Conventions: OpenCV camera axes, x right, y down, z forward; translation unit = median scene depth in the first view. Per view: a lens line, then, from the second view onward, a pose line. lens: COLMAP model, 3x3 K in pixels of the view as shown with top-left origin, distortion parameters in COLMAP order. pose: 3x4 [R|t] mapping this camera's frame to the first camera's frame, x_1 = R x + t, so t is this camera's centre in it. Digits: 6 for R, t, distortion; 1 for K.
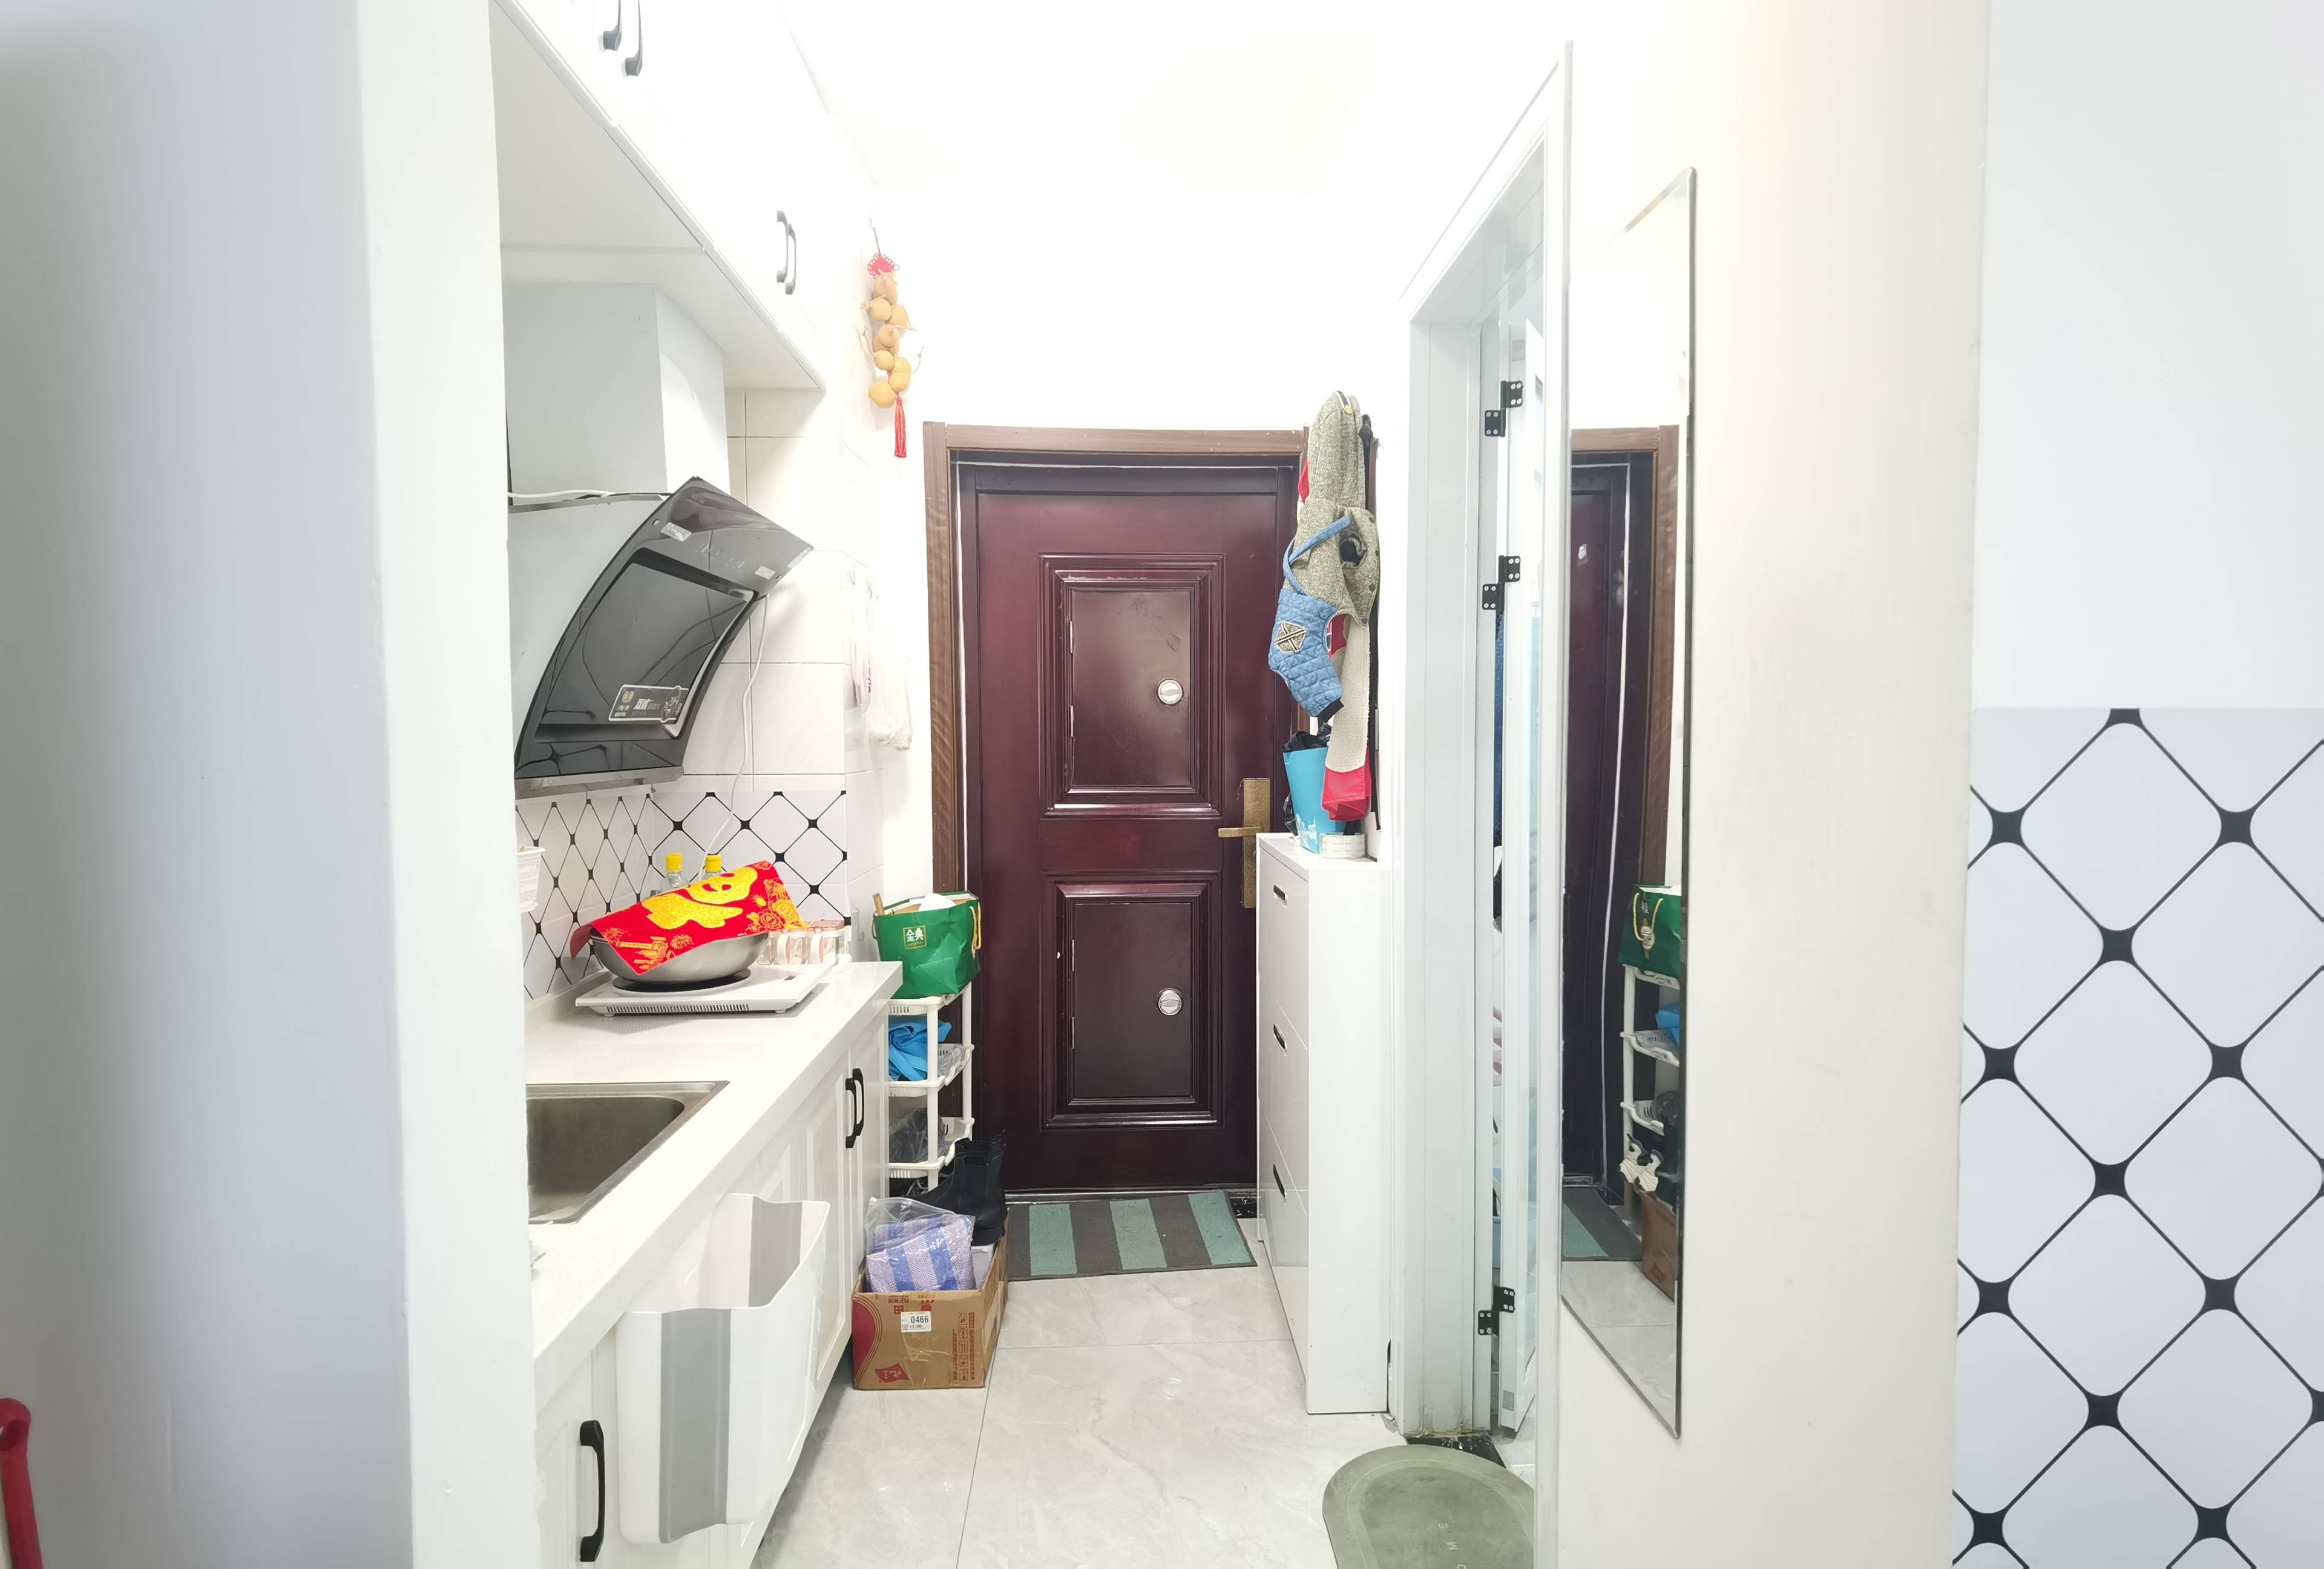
lens RADIAL K [[1188.2, 0, 1154.1], [0, 1188.2, 792.8], [0, 0, 1]] dist [-0.002208, -0.000399]
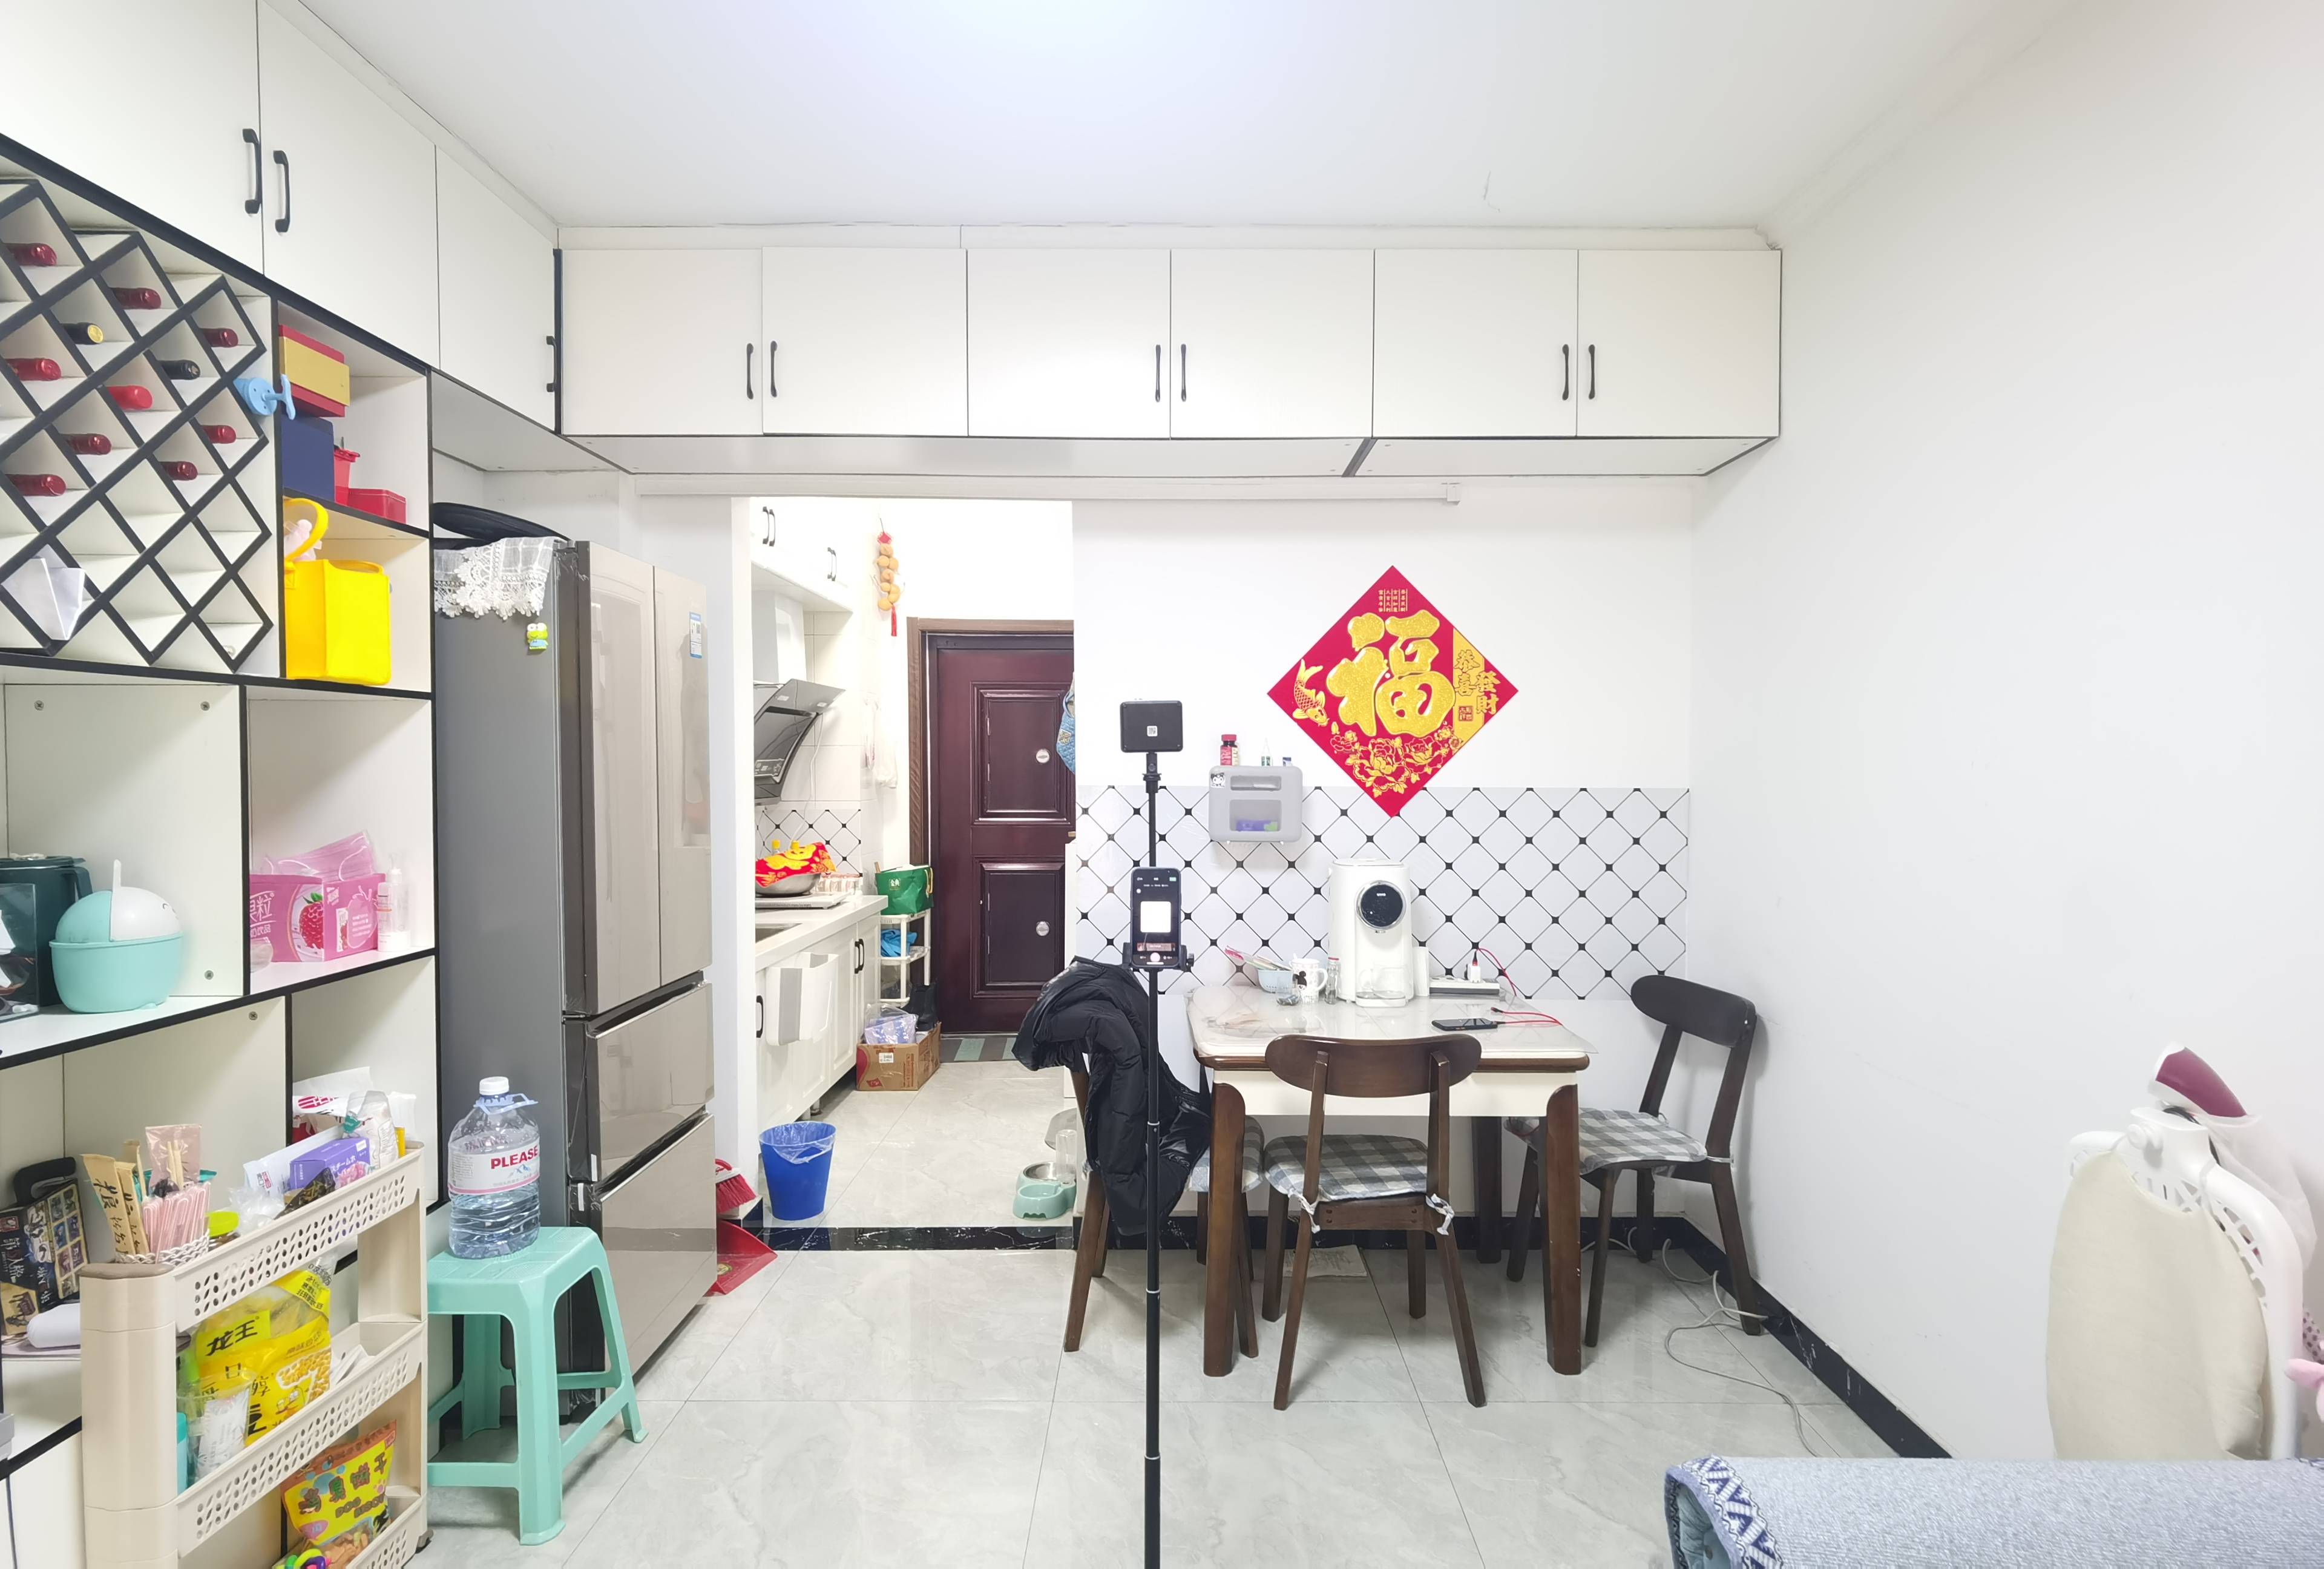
lens RADIAL K [[1188.2, 0, 1170.6], [0, 1188.2, 779.4], [0, 0, 1]] dist [-0.002208, -0.000399]
pose [[0.999184, 0.000964, -0.040388, 0.345765], [-0.002692, 0.999082, -0.042758, 0.032274], [0.040310, 0.042832, 0.998269, -0.986532]]
